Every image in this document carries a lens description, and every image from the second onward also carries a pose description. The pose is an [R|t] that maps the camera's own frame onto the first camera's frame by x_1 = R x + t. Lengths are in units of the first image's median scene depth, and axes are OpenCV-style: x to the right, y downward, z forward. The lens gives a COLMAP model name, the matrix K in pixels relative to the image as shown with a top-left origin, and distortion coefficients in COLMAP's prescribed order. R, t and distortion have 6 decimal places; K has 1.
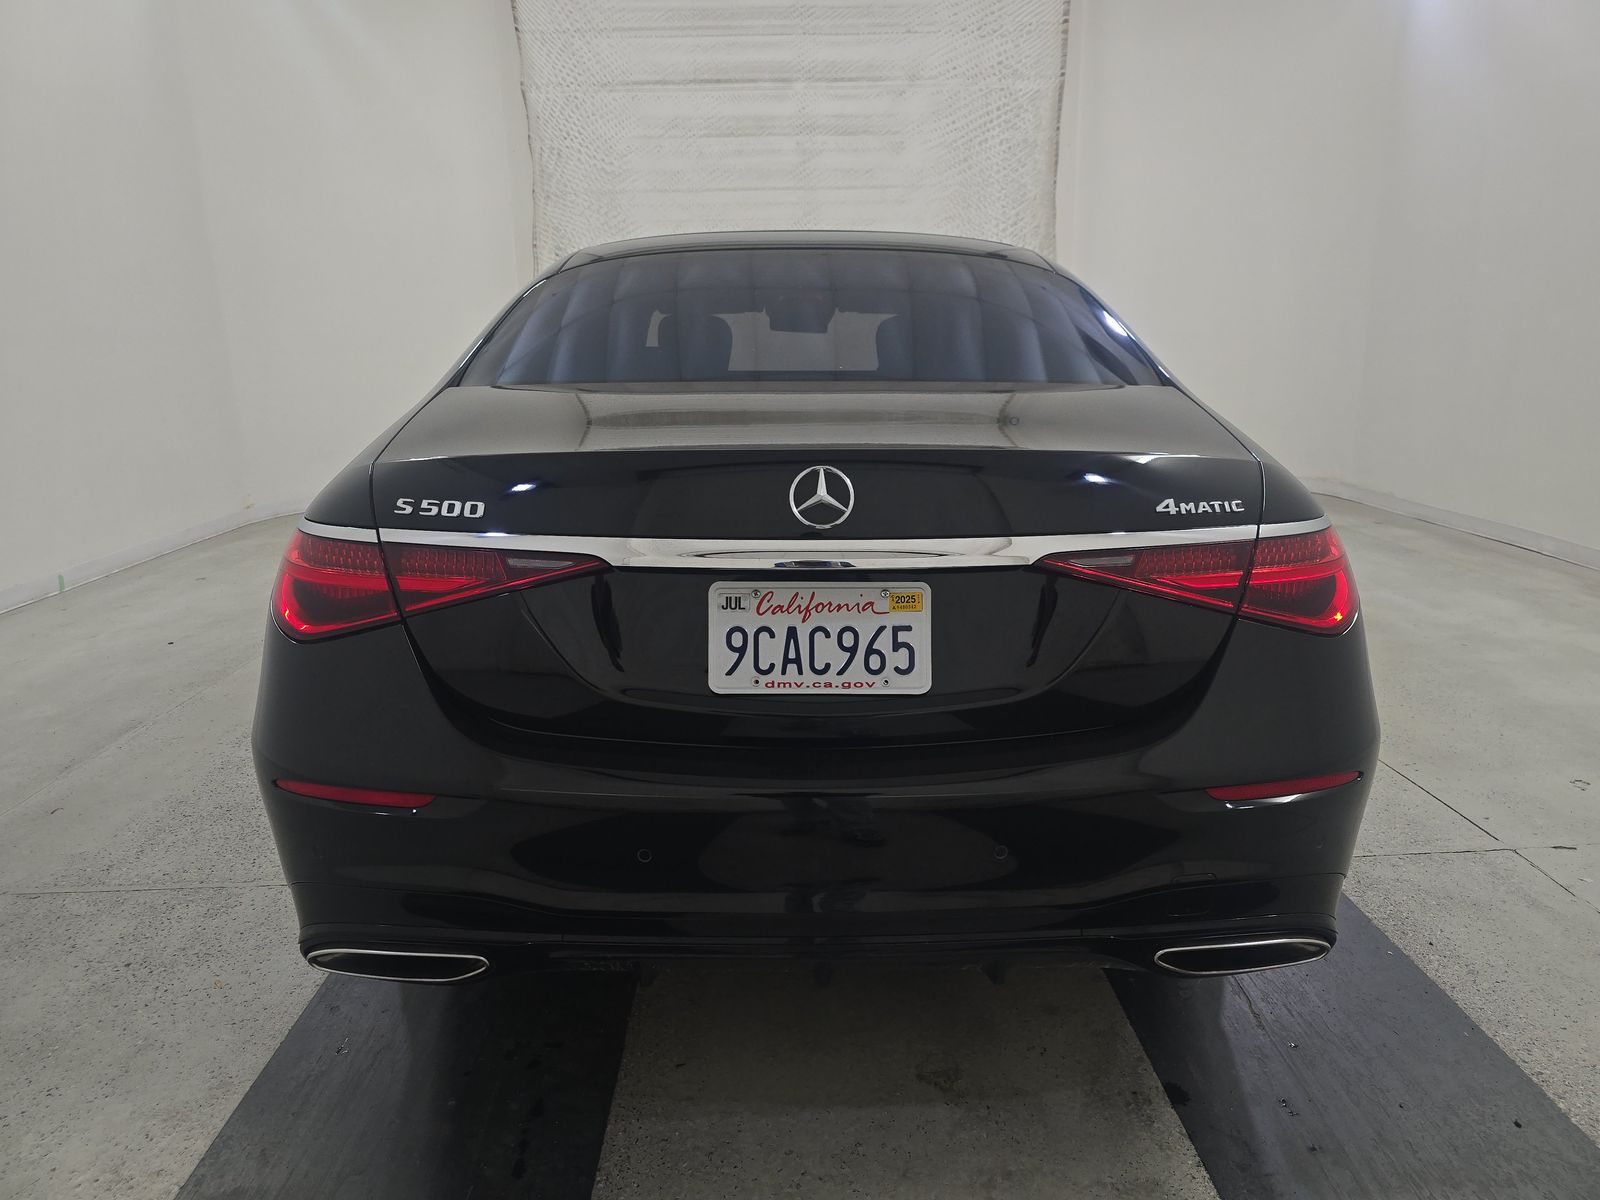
lens RADIAL K [[1069.4, 0, 804.3], [0, 1069.4, 601.5], [0, 0, 1]] dist [0.045320, -0.035164]
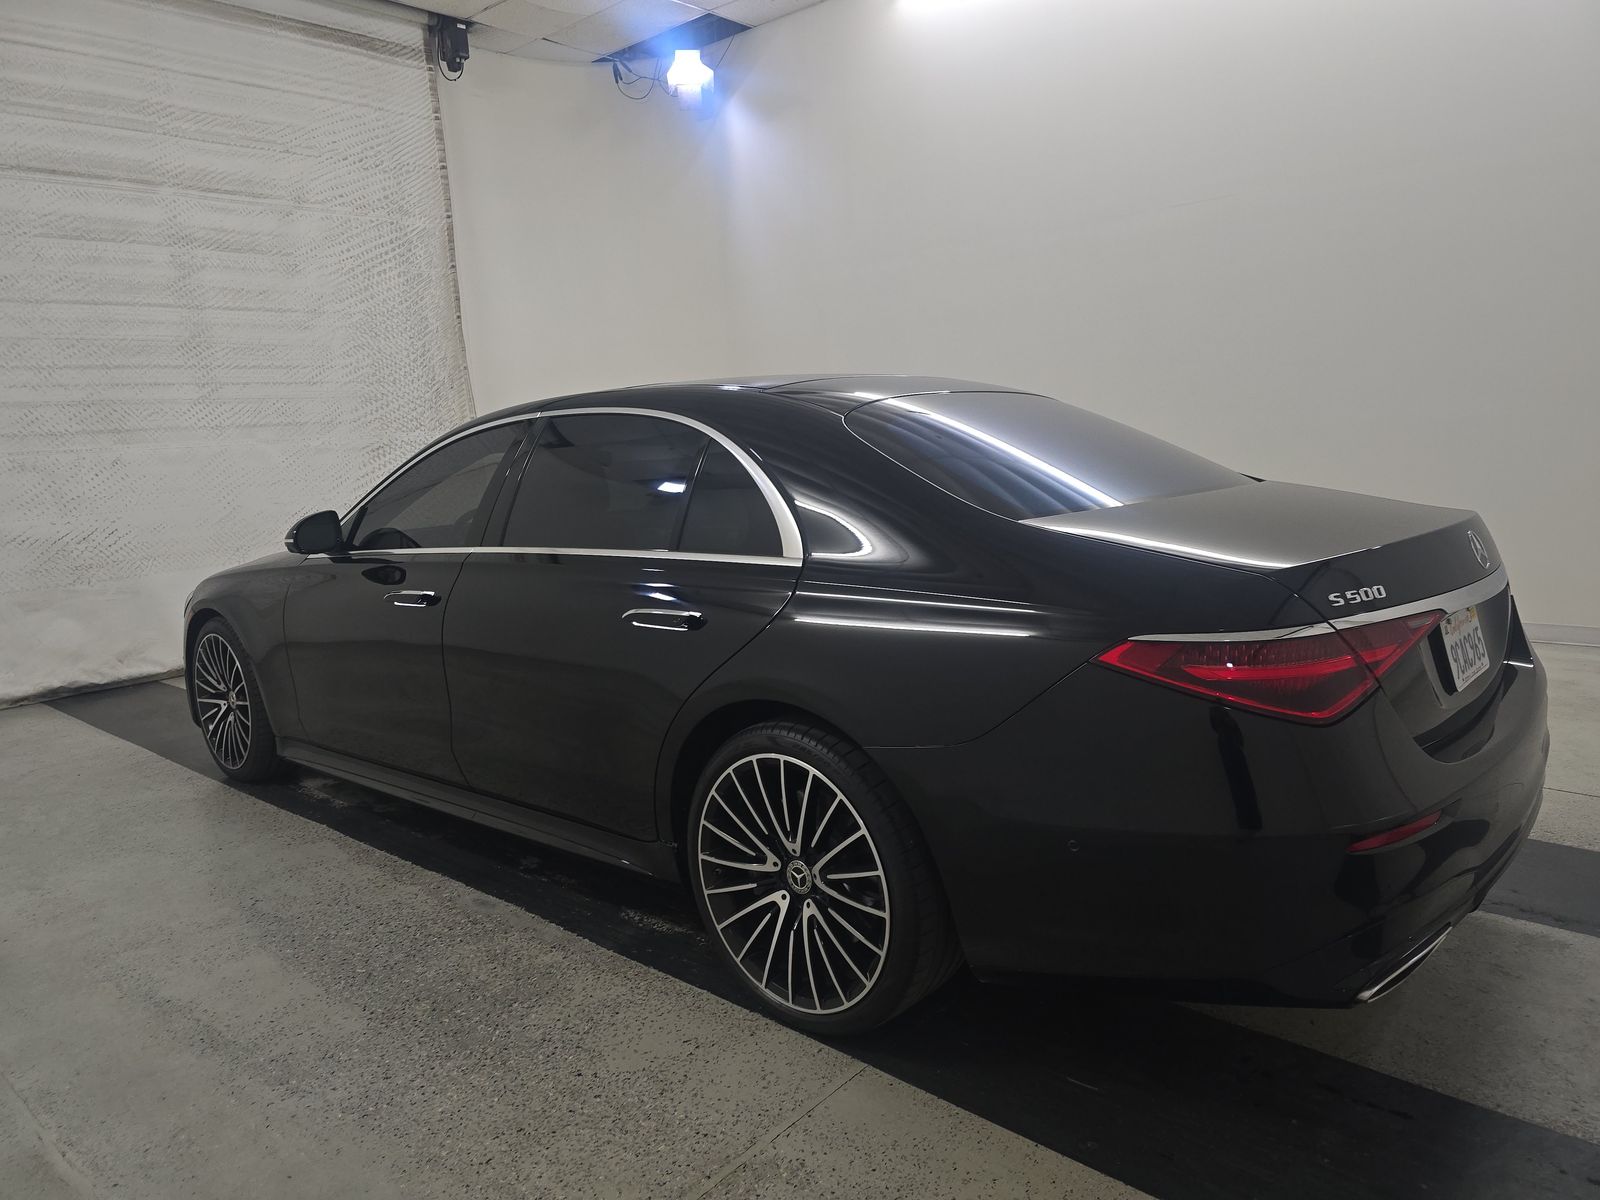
lens RADIAL K [[1069.4, 0, 804.3], [0, 1069.4, 601.5], [0, 0, 1]] dist [0.045320, -0.035164]
pose [[0.680325, -0.140658, 0.719287, -0.322136], [0.218169, 0.975787, -0.015534, -0.038384], [-0.699686, 0.167494, 0.694540, 0.106710]]
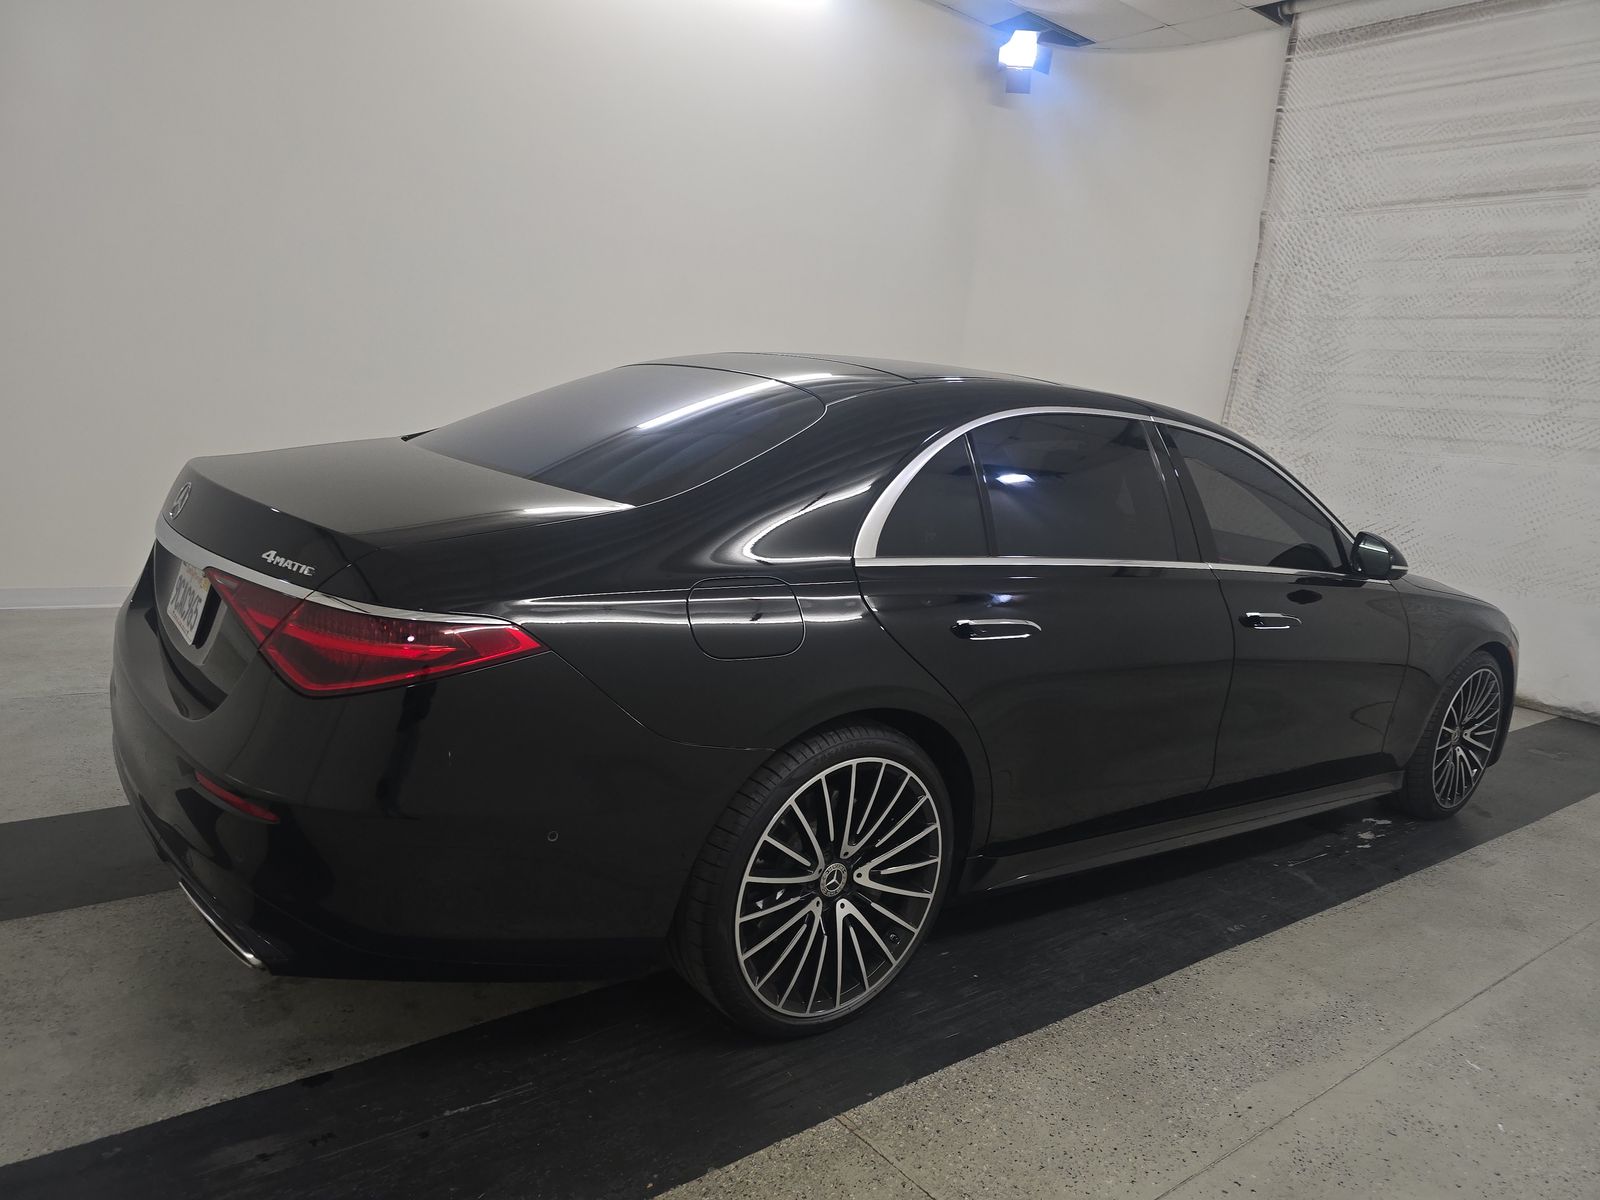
lens RADIAL K [[1069.4, 0, 804.3], [0, 1069.4, 601.5], [0, 0, 1]] dist [0.045320, -0.035164]
pose [[0.599700, 0.217809, -0.770012, 0.323512], [-0.296072, 0.954354, 0.039367, -0.051769], [0.743438, 0.204371, 0.636814, 0.123617]]
